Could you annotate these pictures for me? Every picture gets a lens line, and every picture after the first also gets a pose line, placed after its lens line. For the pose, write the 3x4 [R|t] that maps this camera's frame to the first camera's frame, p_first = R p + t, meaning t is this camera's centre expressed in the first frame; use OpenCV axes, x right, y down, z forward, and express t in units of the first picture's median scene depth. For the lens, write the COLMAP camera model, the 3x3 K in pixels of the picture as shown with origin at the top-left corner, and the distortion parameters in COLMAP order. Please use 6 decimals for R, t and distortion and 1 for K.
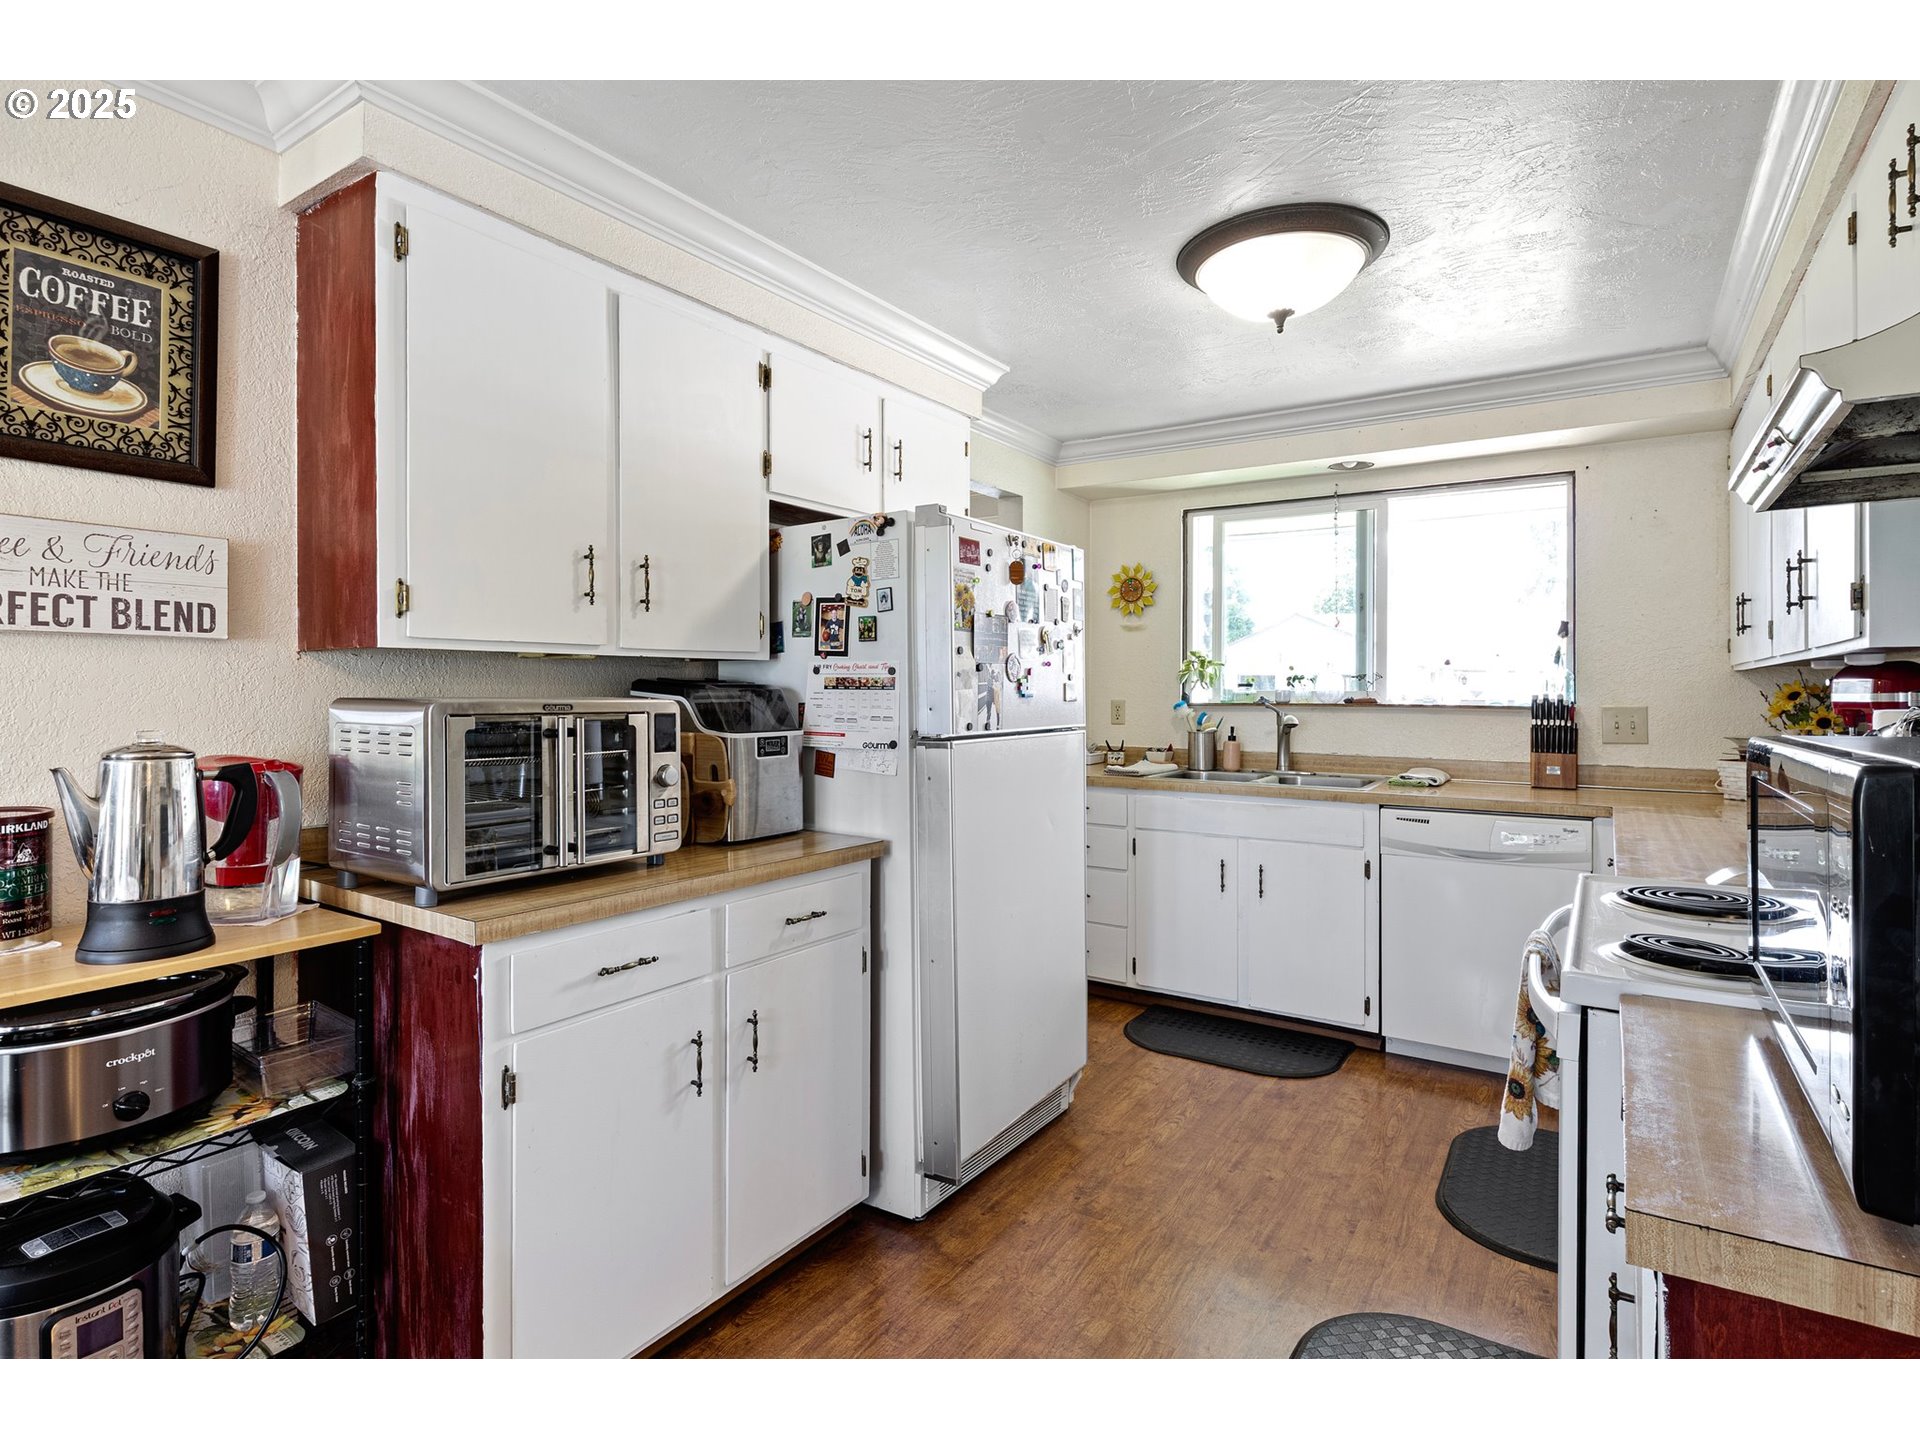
lens RADIAL K [[967.7, 0, 958.0], [0, 967.7, 691.8], [0, 0, 1]] dist [-0.008568, -0.000643]
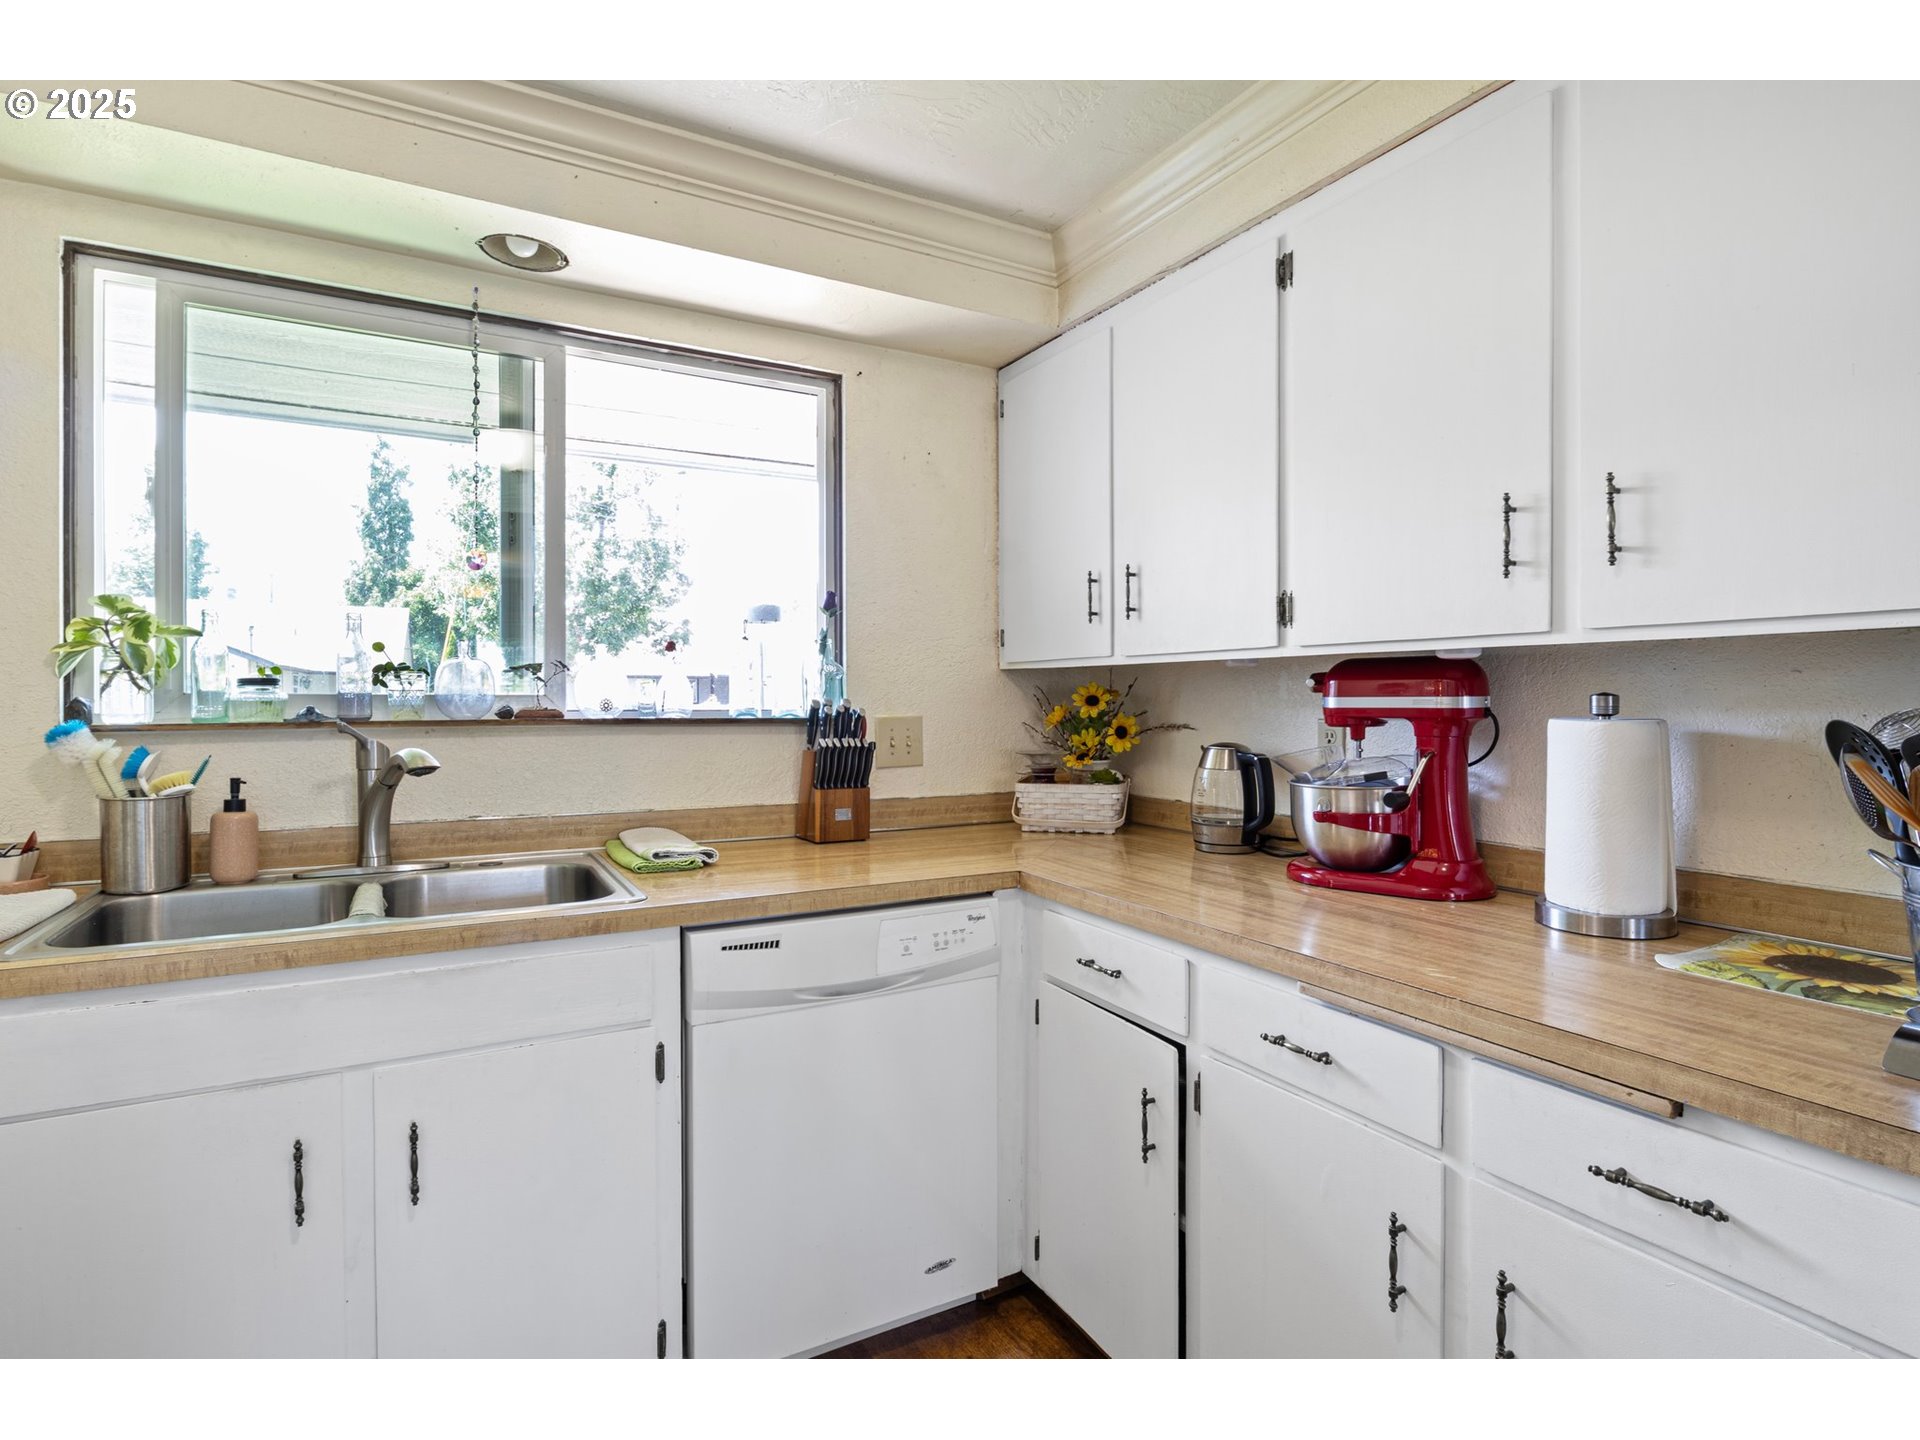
lens RADIAL K [[975.0, 0, 957.7], [0, 975.0, 706.2], [0, 0, 1]] dist [-0.008840, 0.000145]
pose [[0.459957, -0.011138, 0.887871, 0.084032], [0.001715, 0.999931, 0.011655, -0.000572], [-0.887940, -0.003838, 0.459944, 0.880522]]
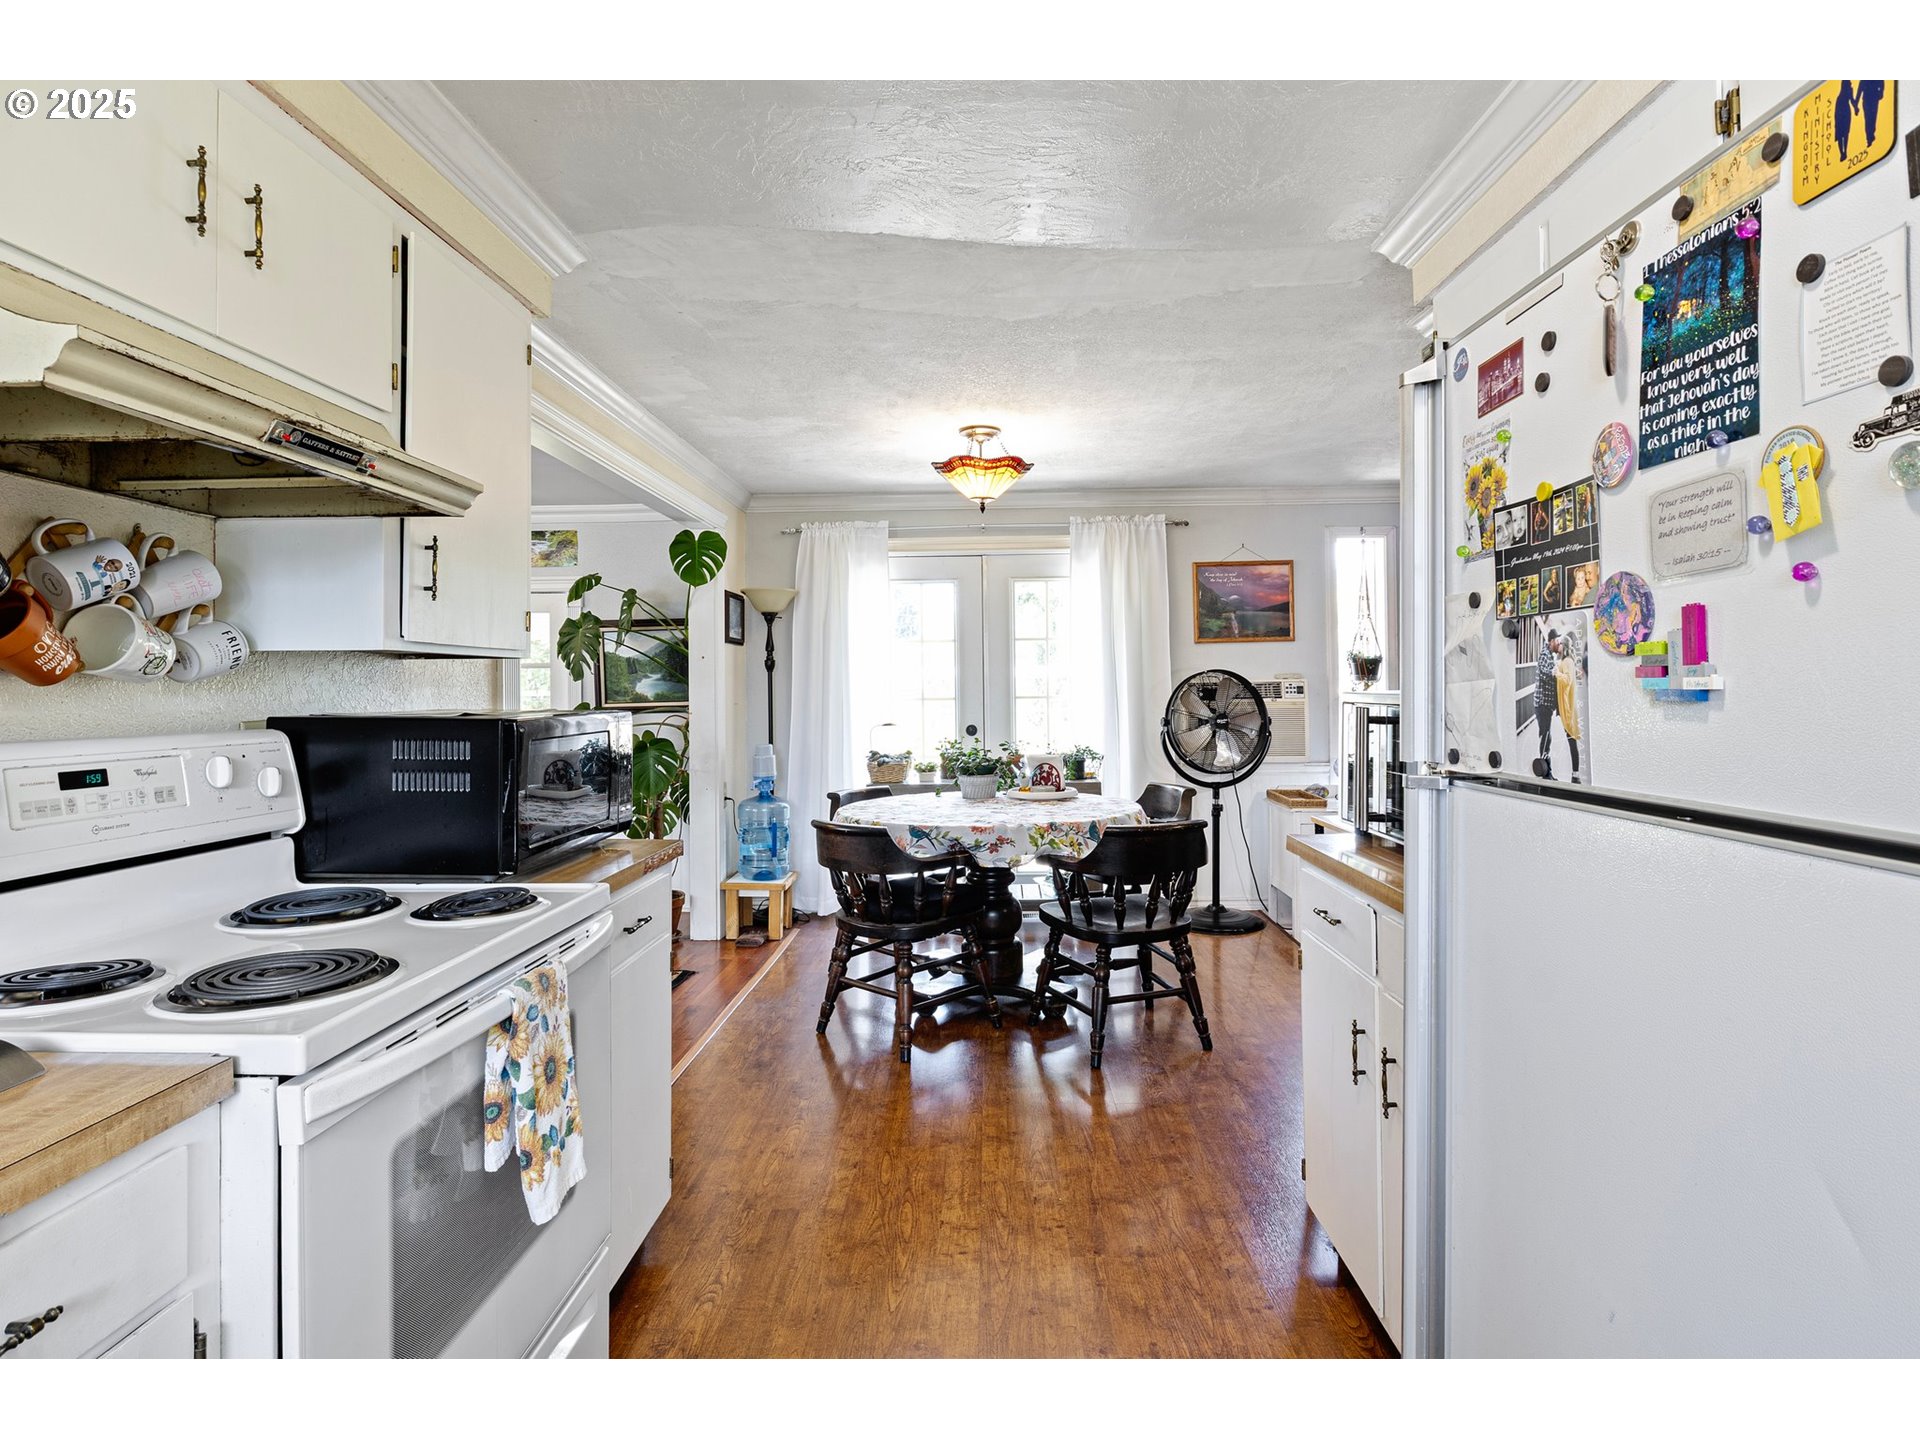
lens RADIAL K [[979.1, 0, 962.4], [0, 979.1, 671.5], [0, 0, 1]] dist [0.000342, 0.000035]
pose [[-0.847672, -0.004123, -0.530505, 0.458382], [0.007171, 0.999789, -0.019228, 0.000951], [0.530472, -0.020104, -0.847464, 1.212607]]
